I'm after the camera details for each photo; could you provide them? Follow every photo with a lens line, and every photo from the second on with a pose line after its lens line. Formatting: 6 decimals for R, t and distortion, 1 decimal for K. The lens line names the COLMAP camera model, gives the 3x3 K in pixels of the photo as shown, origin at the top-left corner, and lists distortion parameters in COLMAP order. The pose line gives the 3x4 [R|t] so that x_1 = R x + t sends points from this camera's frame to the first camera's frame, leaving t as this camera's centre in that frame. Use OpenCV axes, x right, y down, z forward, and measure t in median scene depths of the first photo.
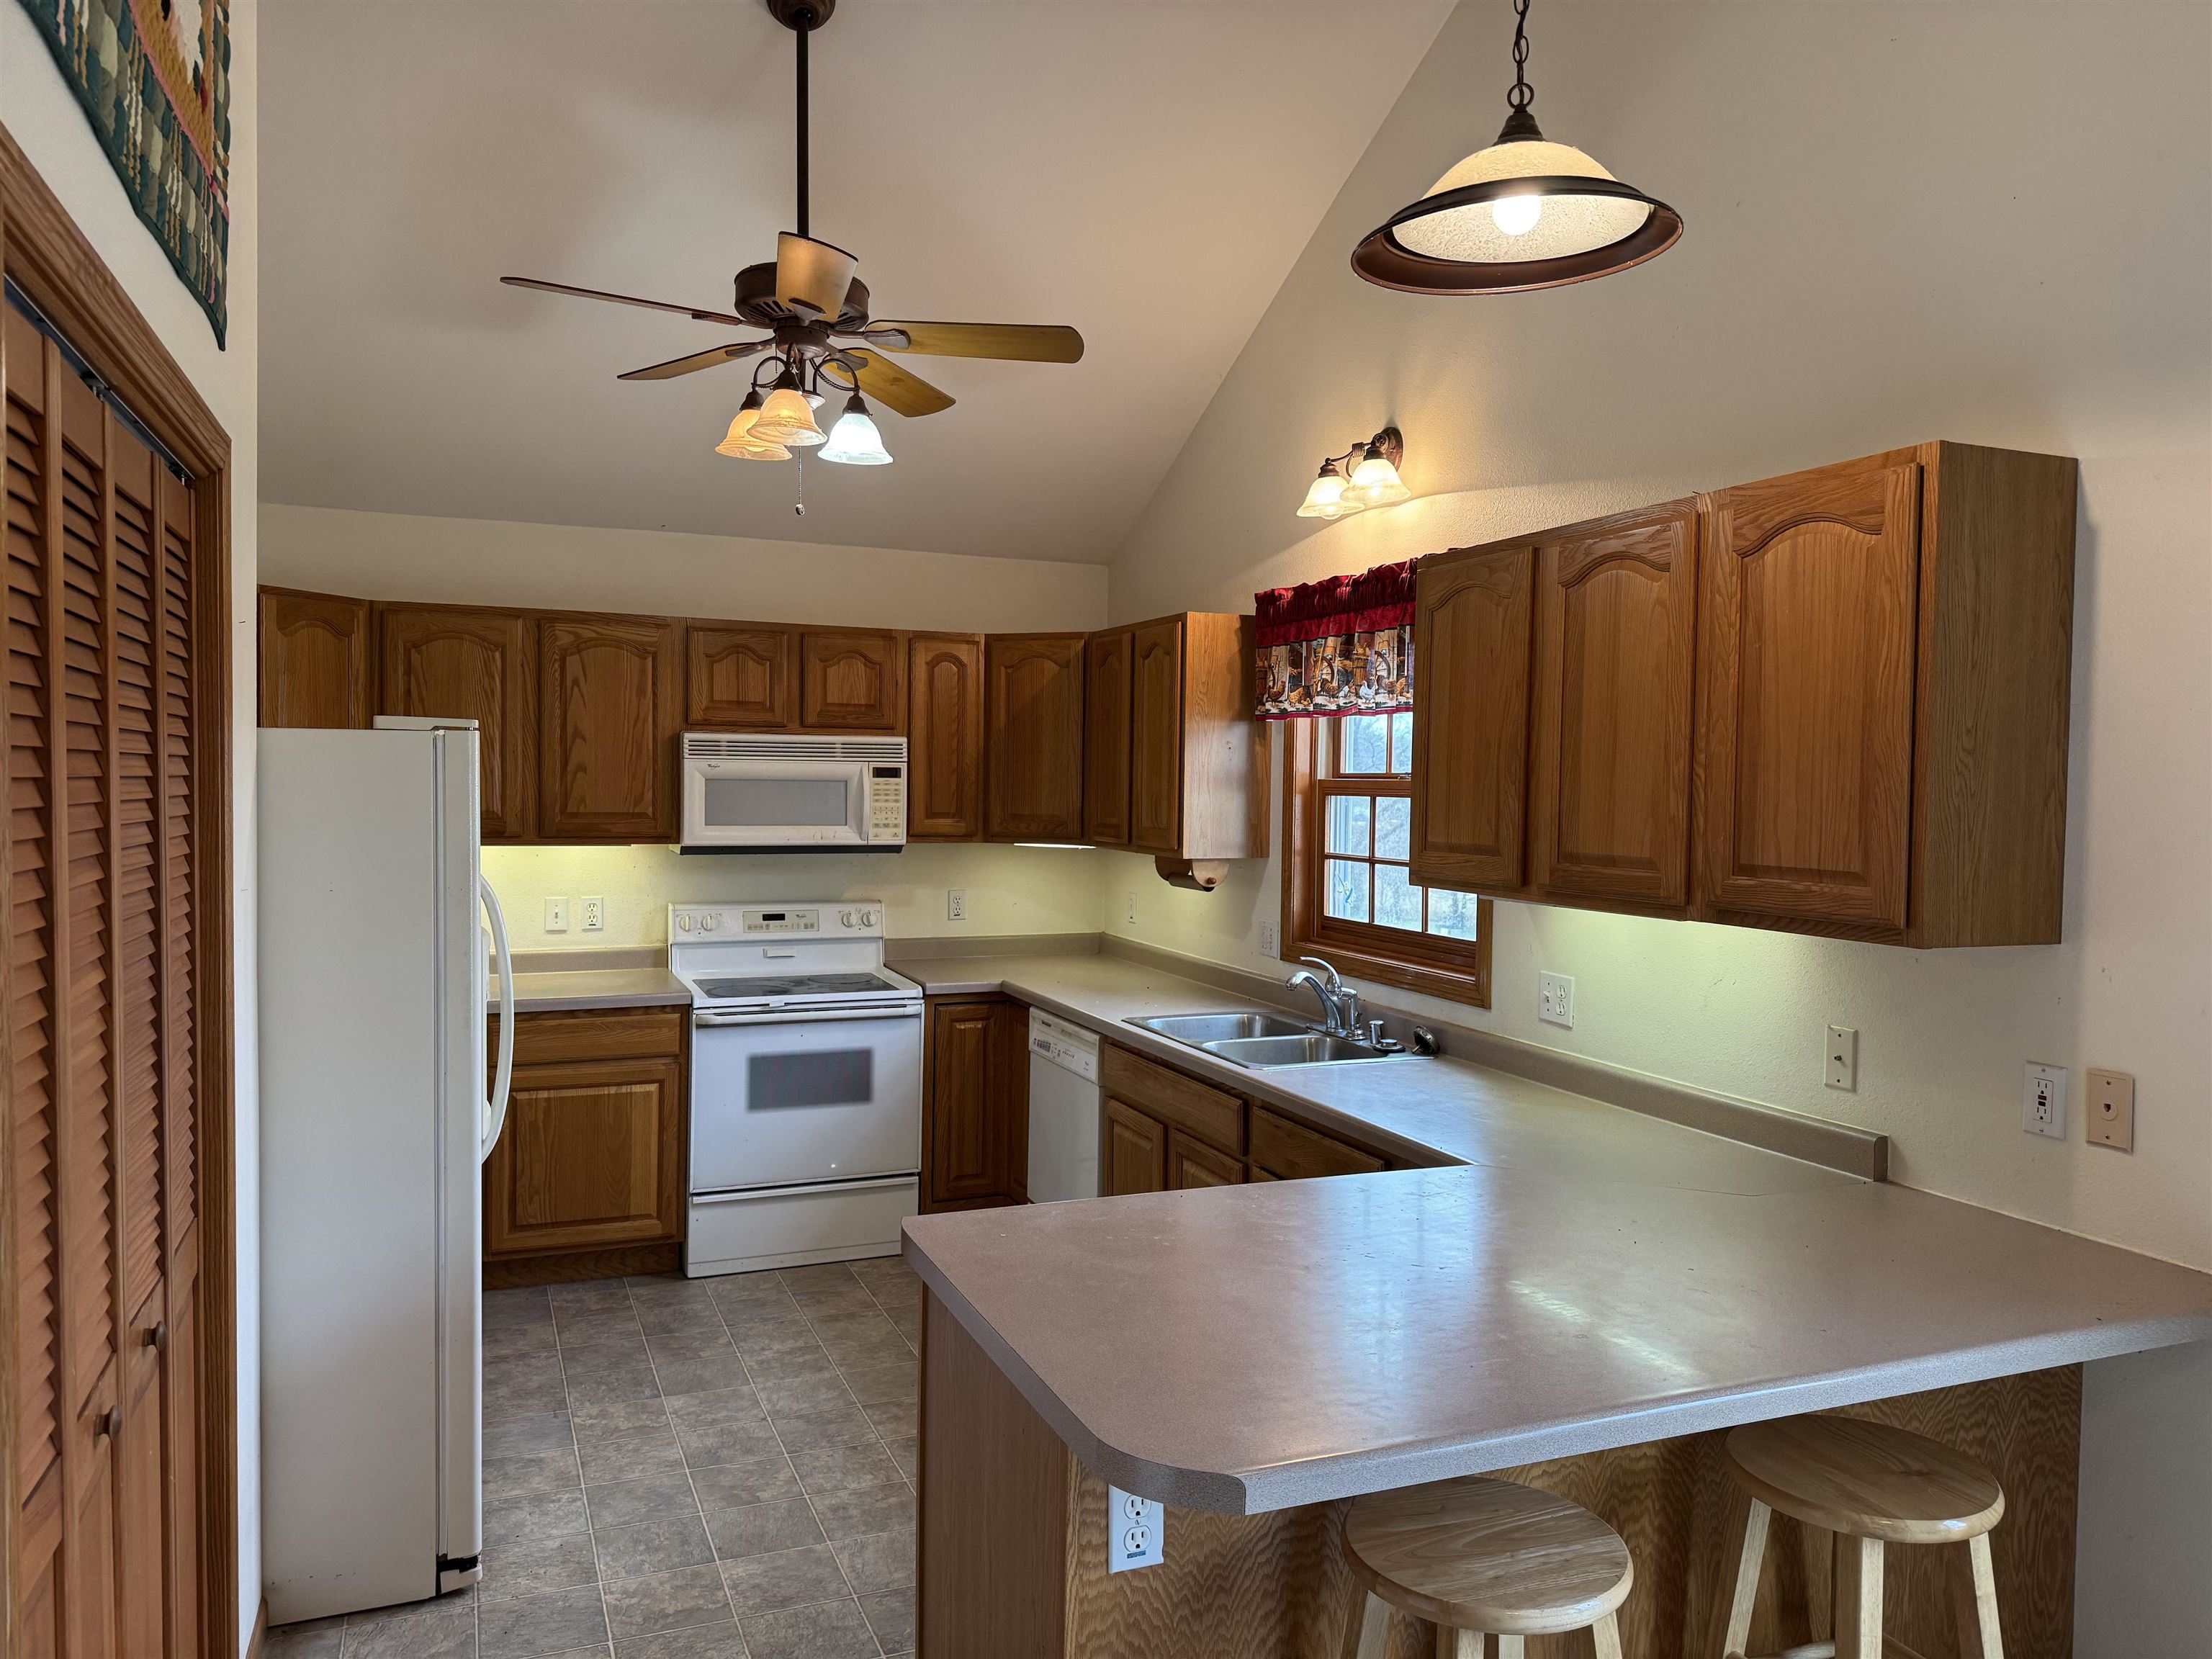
lens RADIAL K [[1555.9, 0, 1108.4], [0, 1555.9, 834.7], [0, 0, 1]] dist [0.080122, -0.072009]
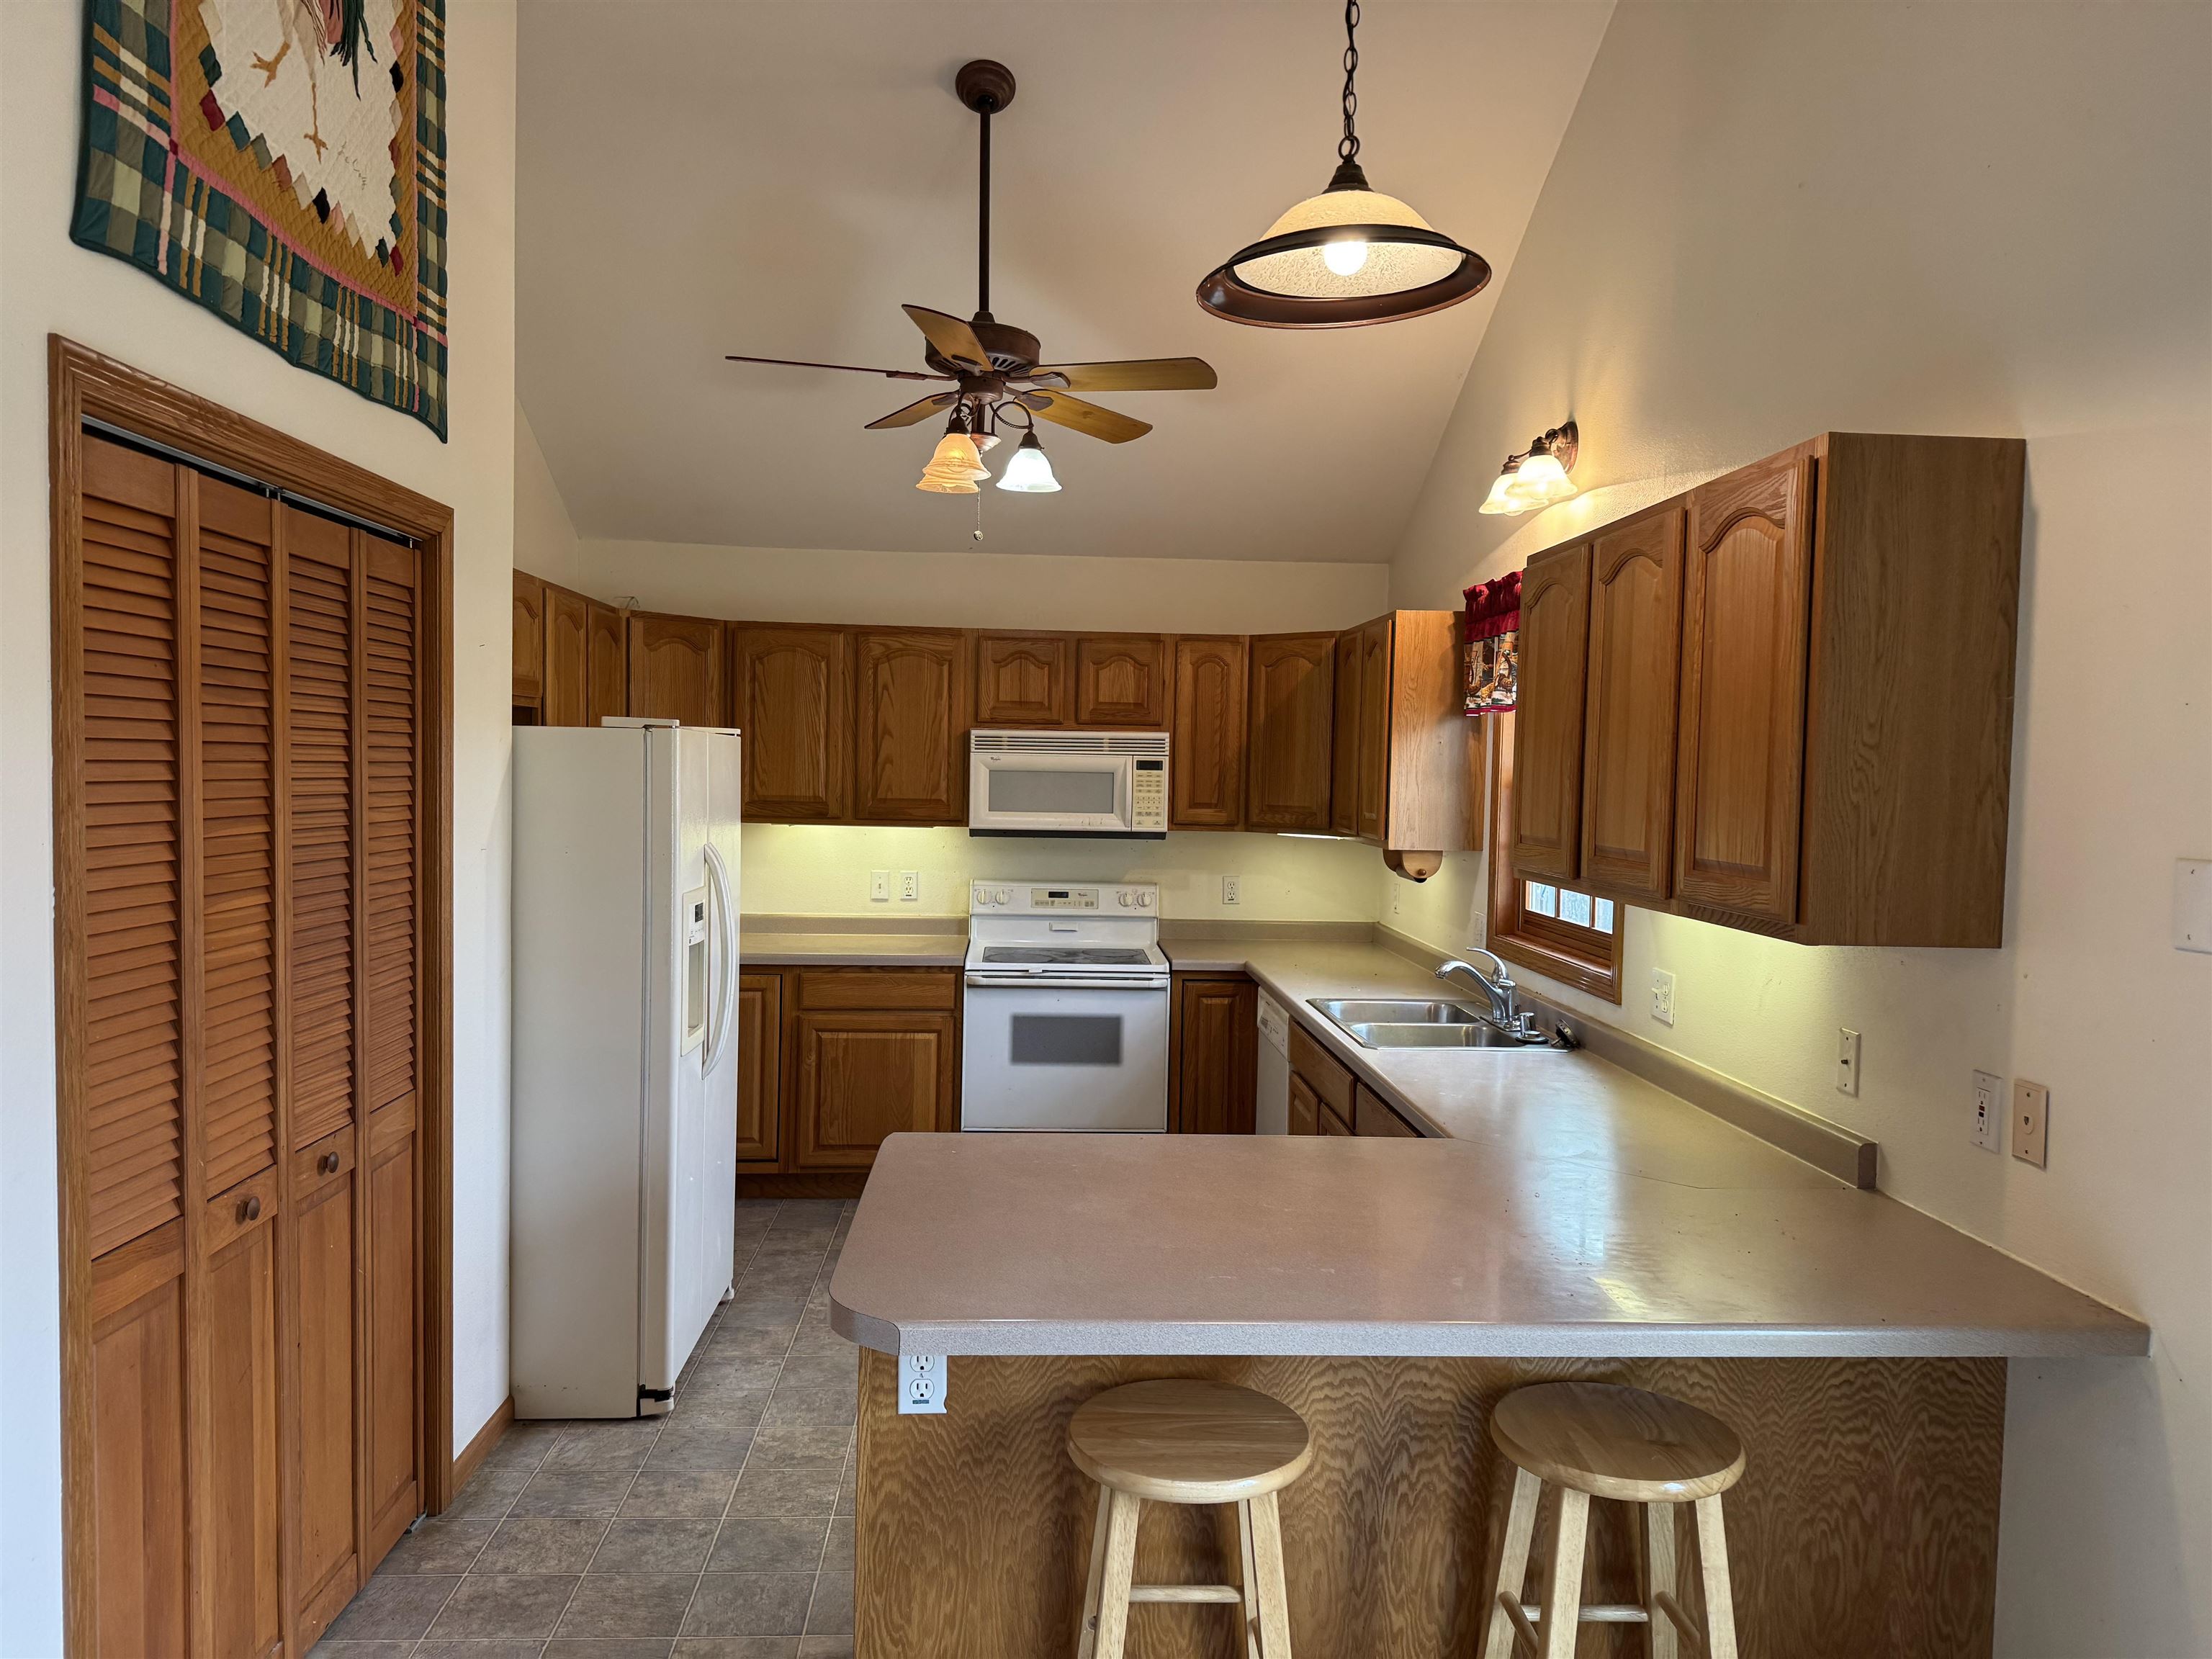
lens RADIAL K [[1548.0, 0, 1106.0], [0, 1548.0, 829.5], [0, 0, 1]] dist [0.124379, -0.142828]
pose [[0.946171, 0.019415, -0.323086, 0.261287], [-0.019442, 0.999806, 0.003145, 0.003186], [0.323084, 0.003306, 0.946365, -0.051512]]
